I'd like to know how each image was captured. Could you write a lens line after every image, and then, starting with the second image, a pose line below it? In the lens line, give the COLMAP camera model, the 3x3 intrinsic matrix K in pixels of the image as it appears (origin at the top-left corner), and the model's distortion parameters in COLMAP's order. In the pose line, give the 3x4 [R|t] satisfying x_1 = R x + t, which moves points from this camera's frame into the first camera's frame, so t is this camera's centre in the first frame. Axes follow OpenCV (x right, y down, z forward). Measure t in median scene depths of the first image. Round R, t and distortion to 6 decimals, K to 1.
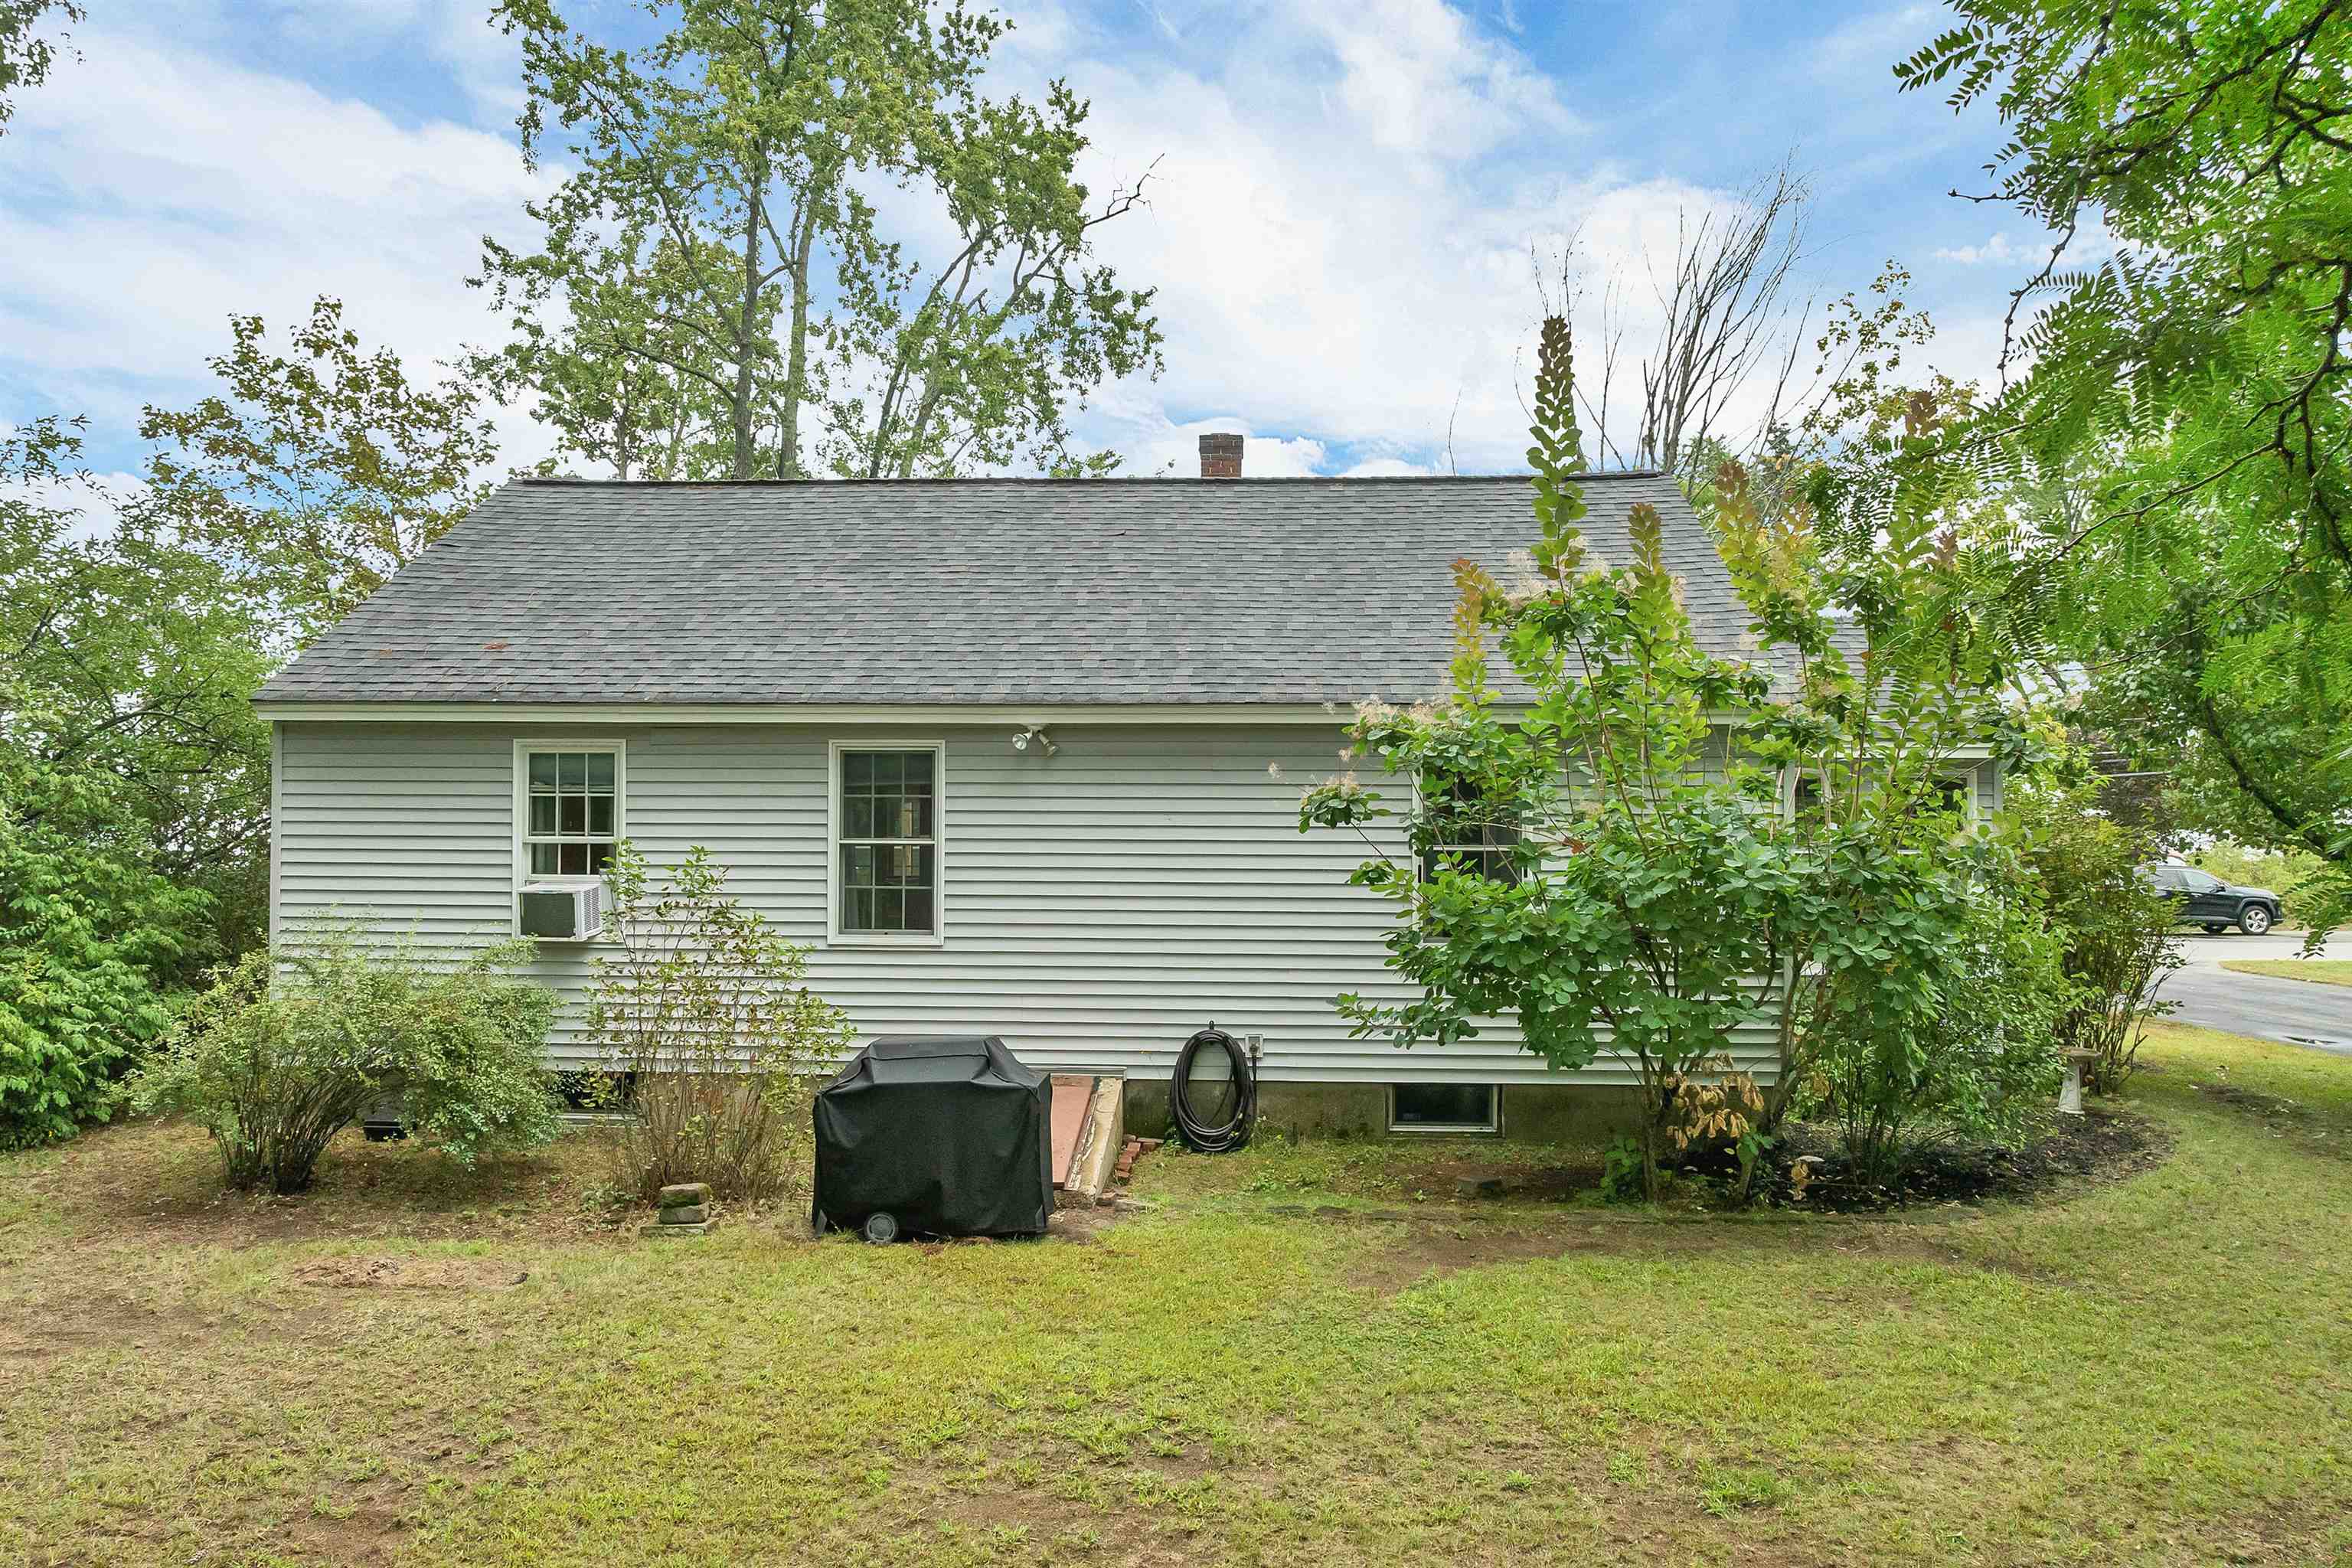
lens RADIAL K [[1694.2, 0, 1176.0], [0, 1694.2, 784.0], [0, 0, 1]] dist [-0.044632, 0.006385]
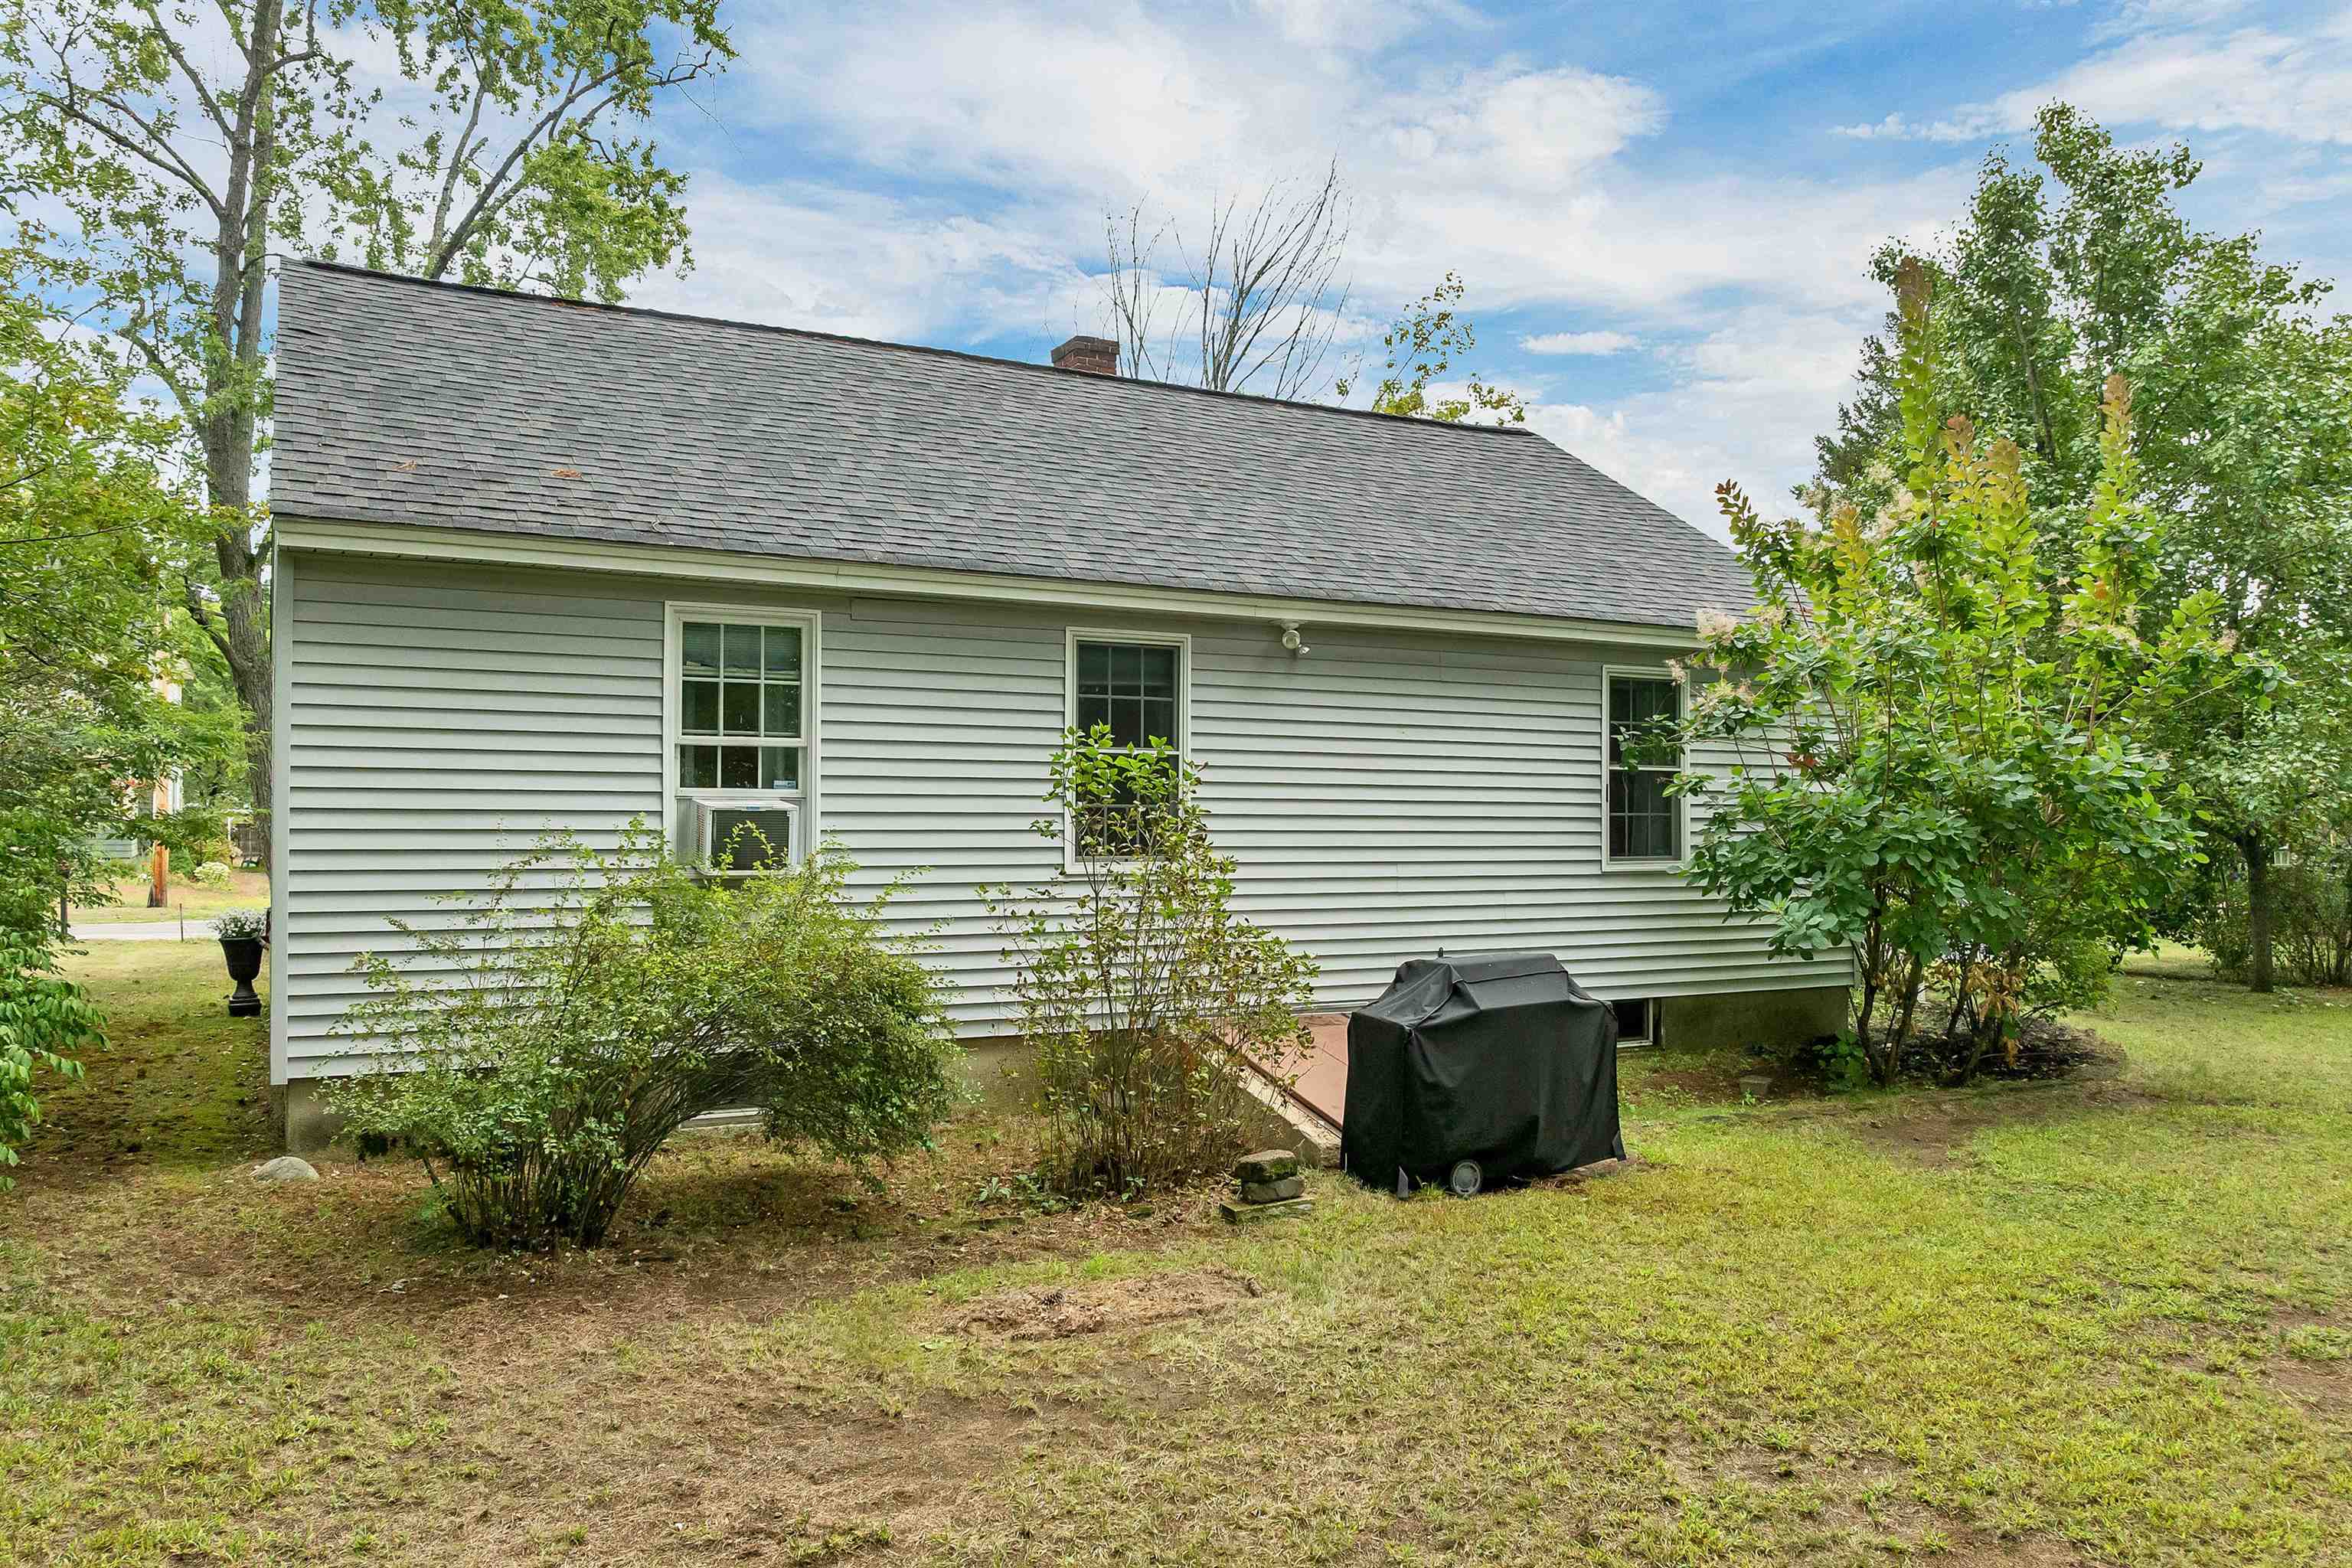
lens RADIAL K [[1700.0, 0, 1176.0], [0, 1700.0, 784.0], [0, 0, 1]] dist [-0.036586, -0.008327]
pose [[0.855231, 0.010679, 0.518138, -0.584845], [-0.013095, 0.999914, 0.001006, 0.048818], [-0.518082, -0.007645, 0.855297, 0.262789]]
